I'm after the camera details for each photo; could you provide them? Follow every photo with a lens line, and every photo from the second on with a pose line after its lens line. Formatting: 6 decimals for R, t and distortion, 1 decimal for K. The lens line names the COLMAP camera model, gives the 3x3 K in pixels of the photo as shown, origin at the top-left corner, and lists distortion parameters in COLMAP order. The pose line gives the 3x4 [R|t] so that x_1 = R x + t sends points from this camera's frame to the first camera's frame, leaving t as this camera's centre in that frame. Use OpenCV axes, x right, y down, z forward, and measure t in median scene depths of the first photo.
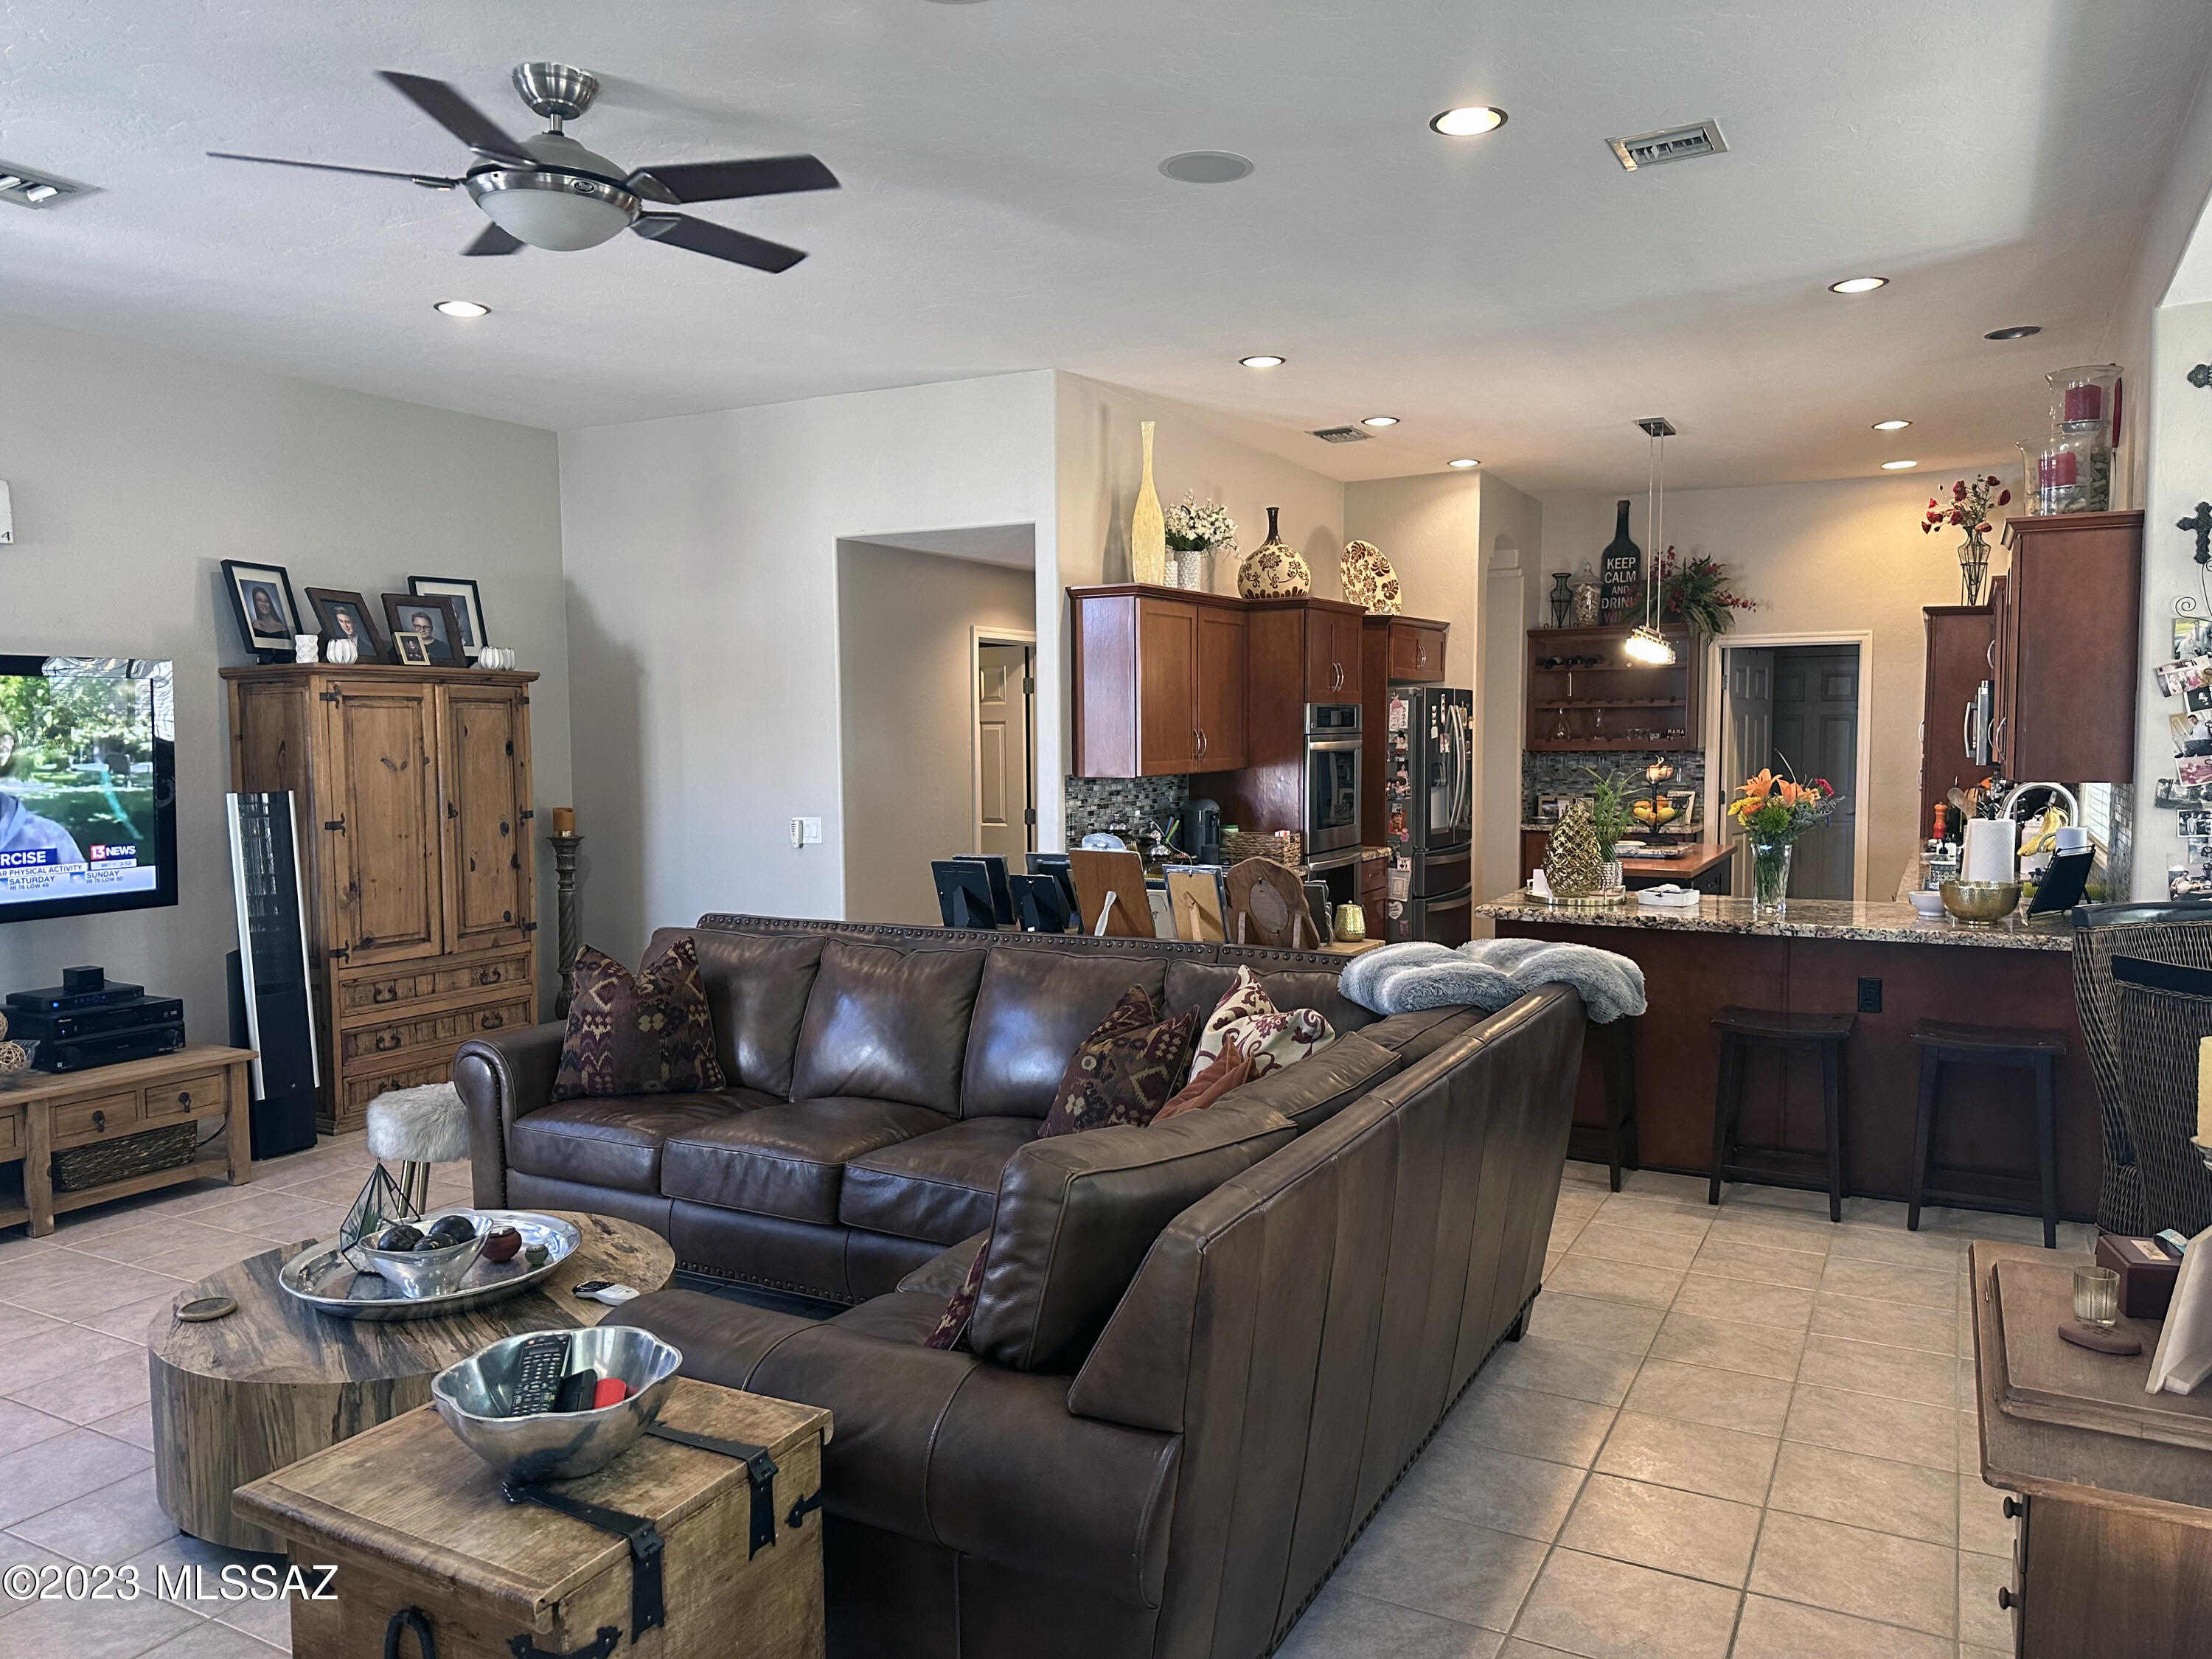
lens RADIAL K [[1559.6, 0, 1105.0], [0, 1559.6, 827.7], [0, 0, 1]] dist [0.024158, -0.025499]
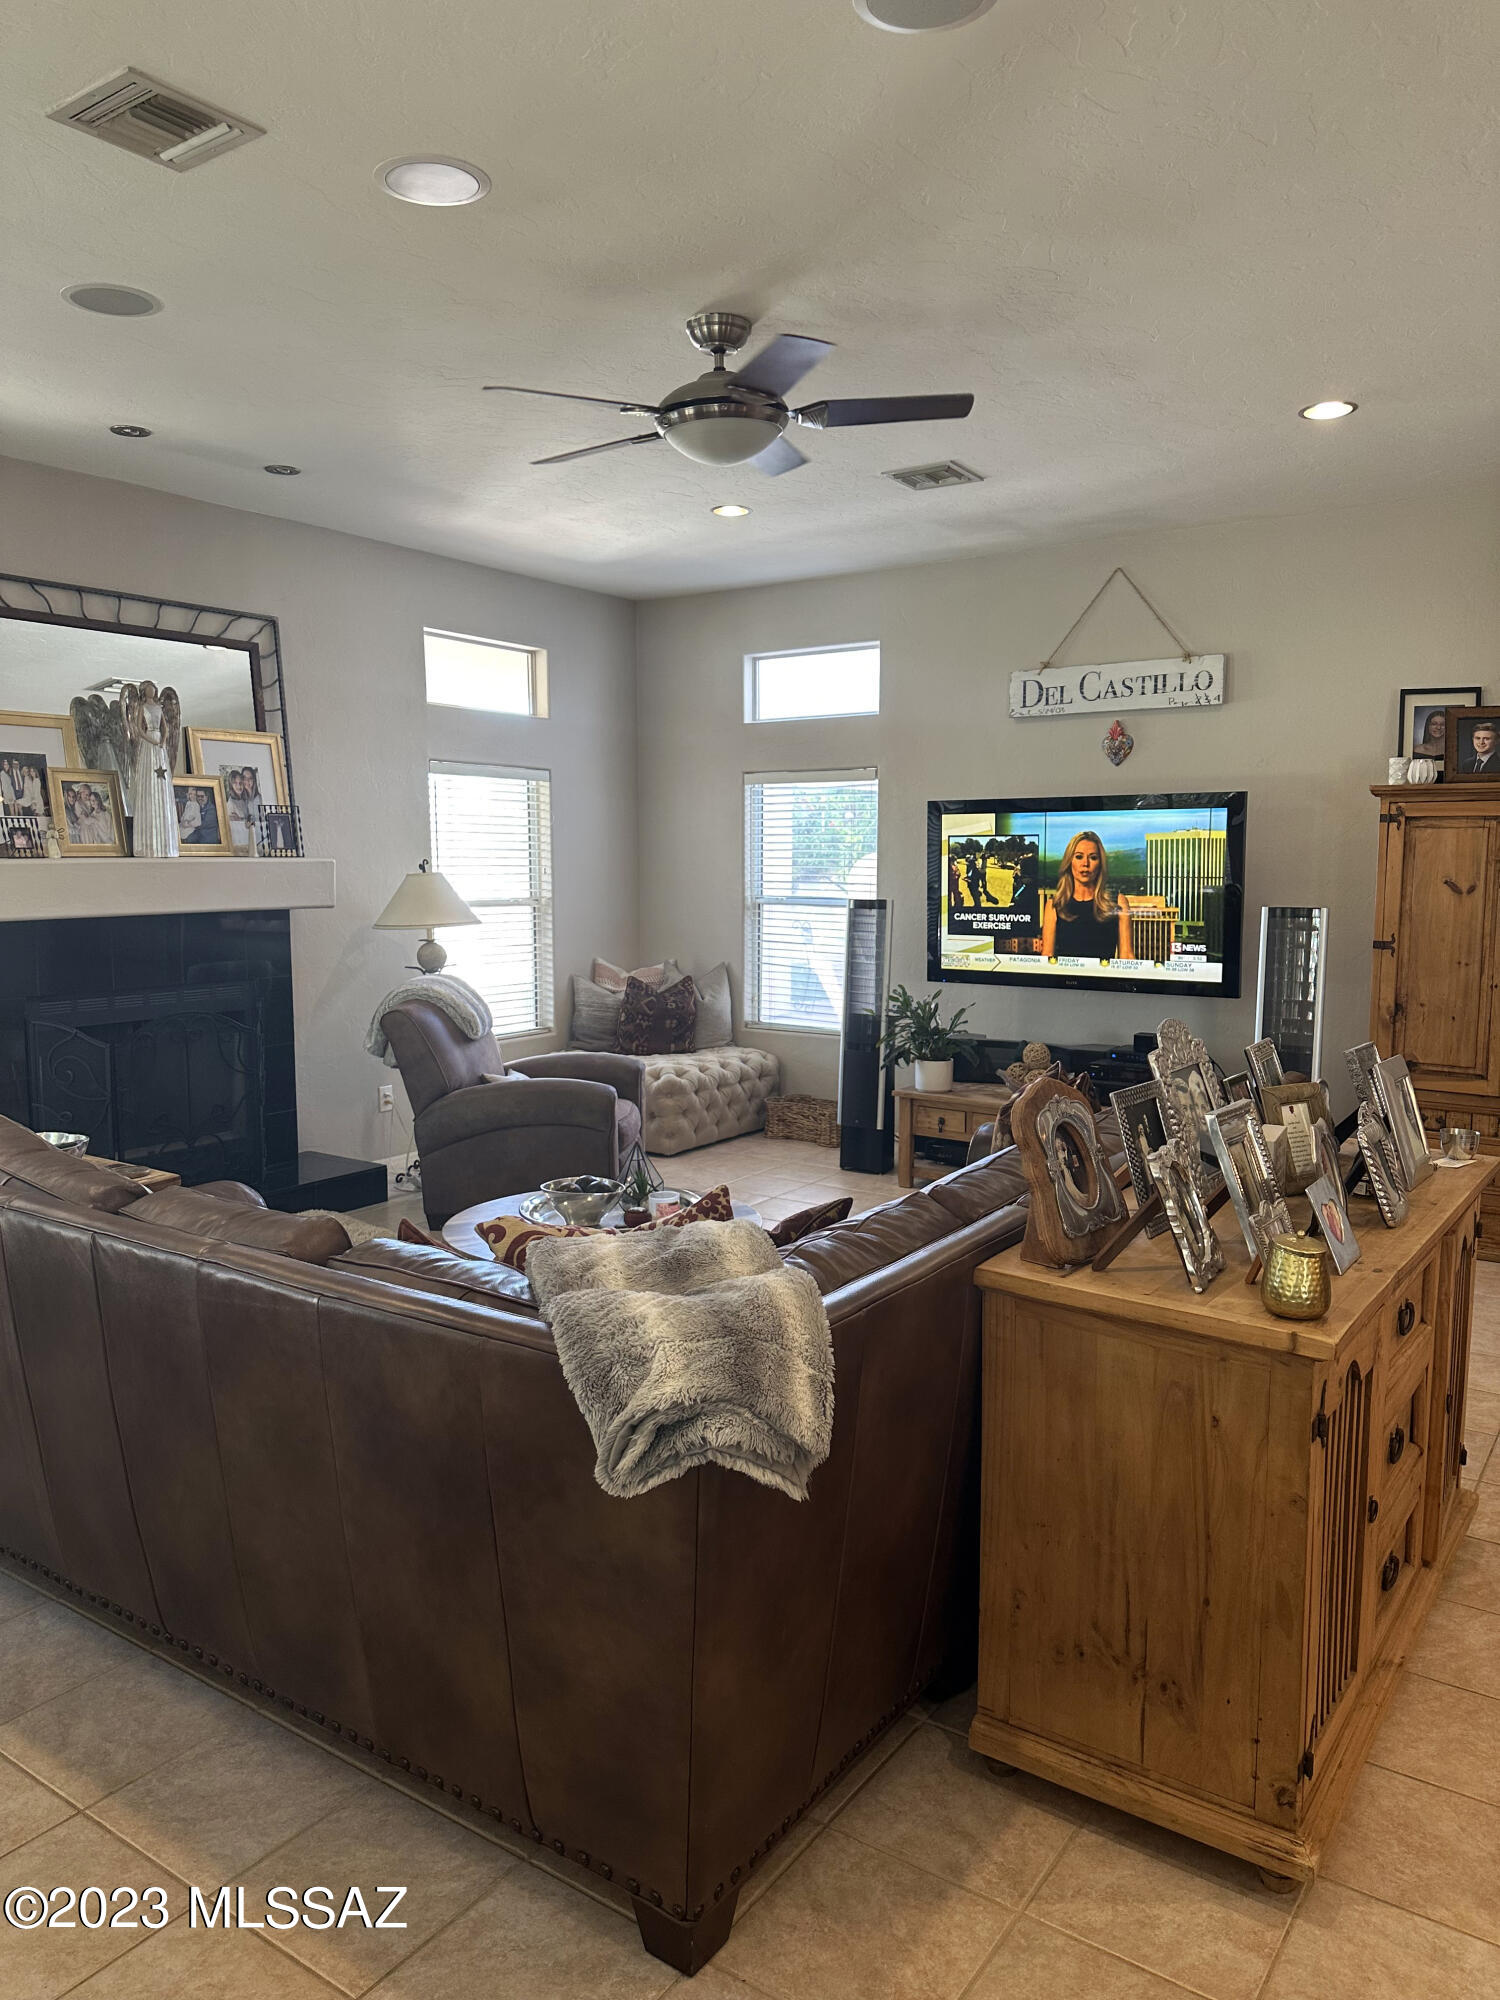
lens RADIAL K [[1410.1, 0, 749.9], [0, 1410.1, 1010.4], [0, 0, 1]] dist [0.024158, -0.025499]
pose [[-0.105943, 0.120011, -0.987104, 0.477128], [-0.061643, 0.989988, 0.126978, -0.051769], [0.992460, 0.074300, -0.097484, 0.694714]]
